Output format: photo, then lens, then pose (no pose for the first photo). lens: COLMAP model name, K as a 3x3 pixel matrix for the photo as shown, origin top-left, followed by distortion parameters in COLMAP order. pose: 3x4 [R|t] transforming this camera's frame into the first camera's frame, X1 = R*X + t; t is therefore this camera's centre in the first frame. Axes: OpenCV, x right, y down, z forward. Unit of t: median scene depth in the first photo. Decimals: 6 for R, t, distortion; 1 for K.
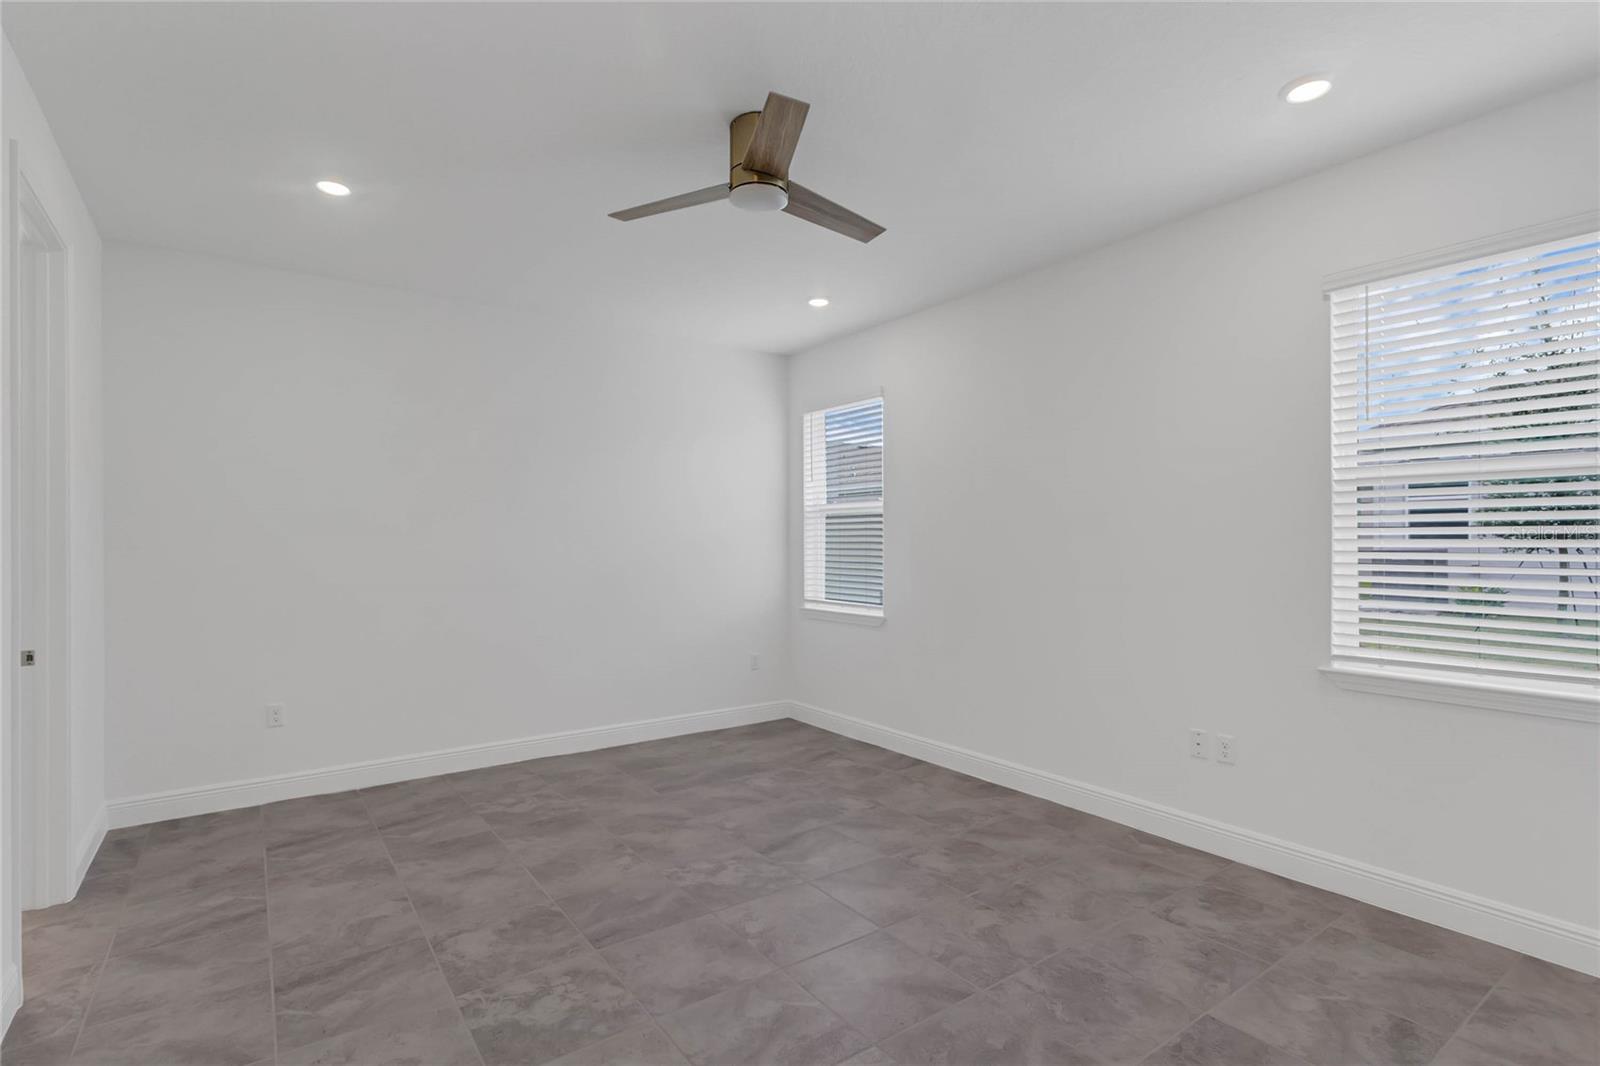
lens RADIAL K [[740.2, 0, 800.0], [0, 740.2, 533.0], [0, 0, 1]] dist [-0.000611, 0.000062]
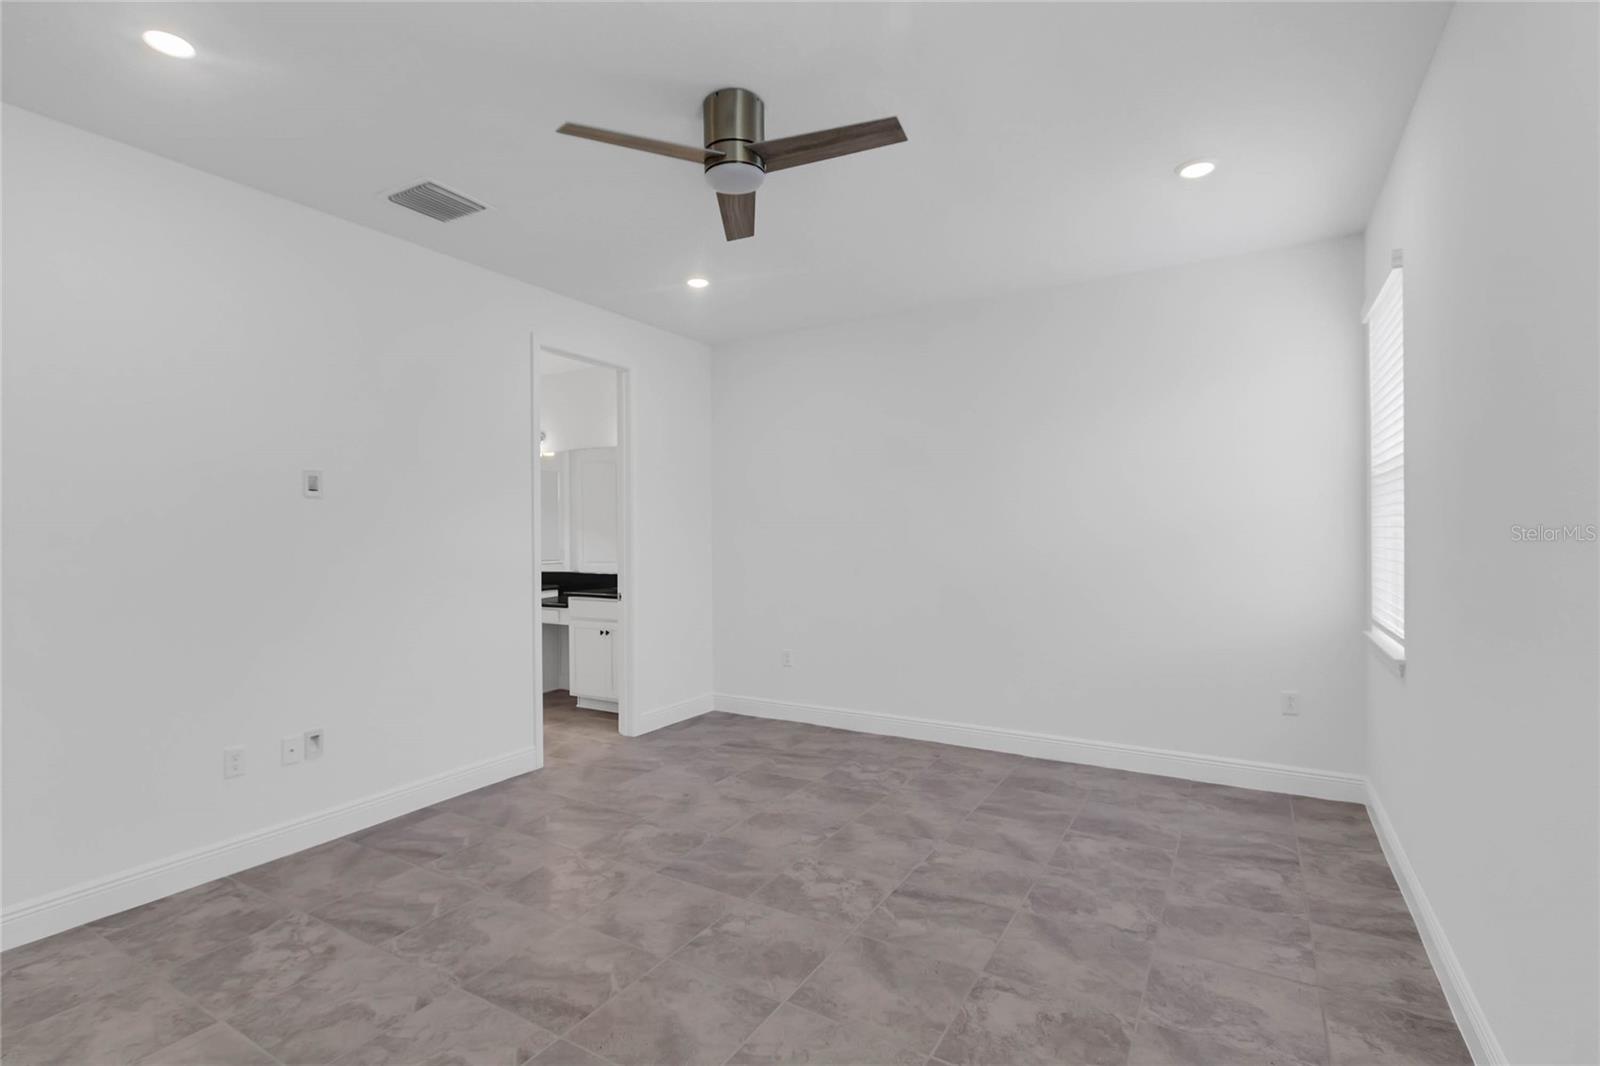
lens RADIAL K [[740.2, 0, 800.0], [0, 740.2, 533.0], [0, 0, 1]] dist [-0.000611, 0.000062]
pose [[0.412565, 0.000981, -0.910928, 0.643616], [0.017472, 0.999807, 0.008990, -0.008686], [0.910760, -0.019625, 0.412468, 0.485330]]
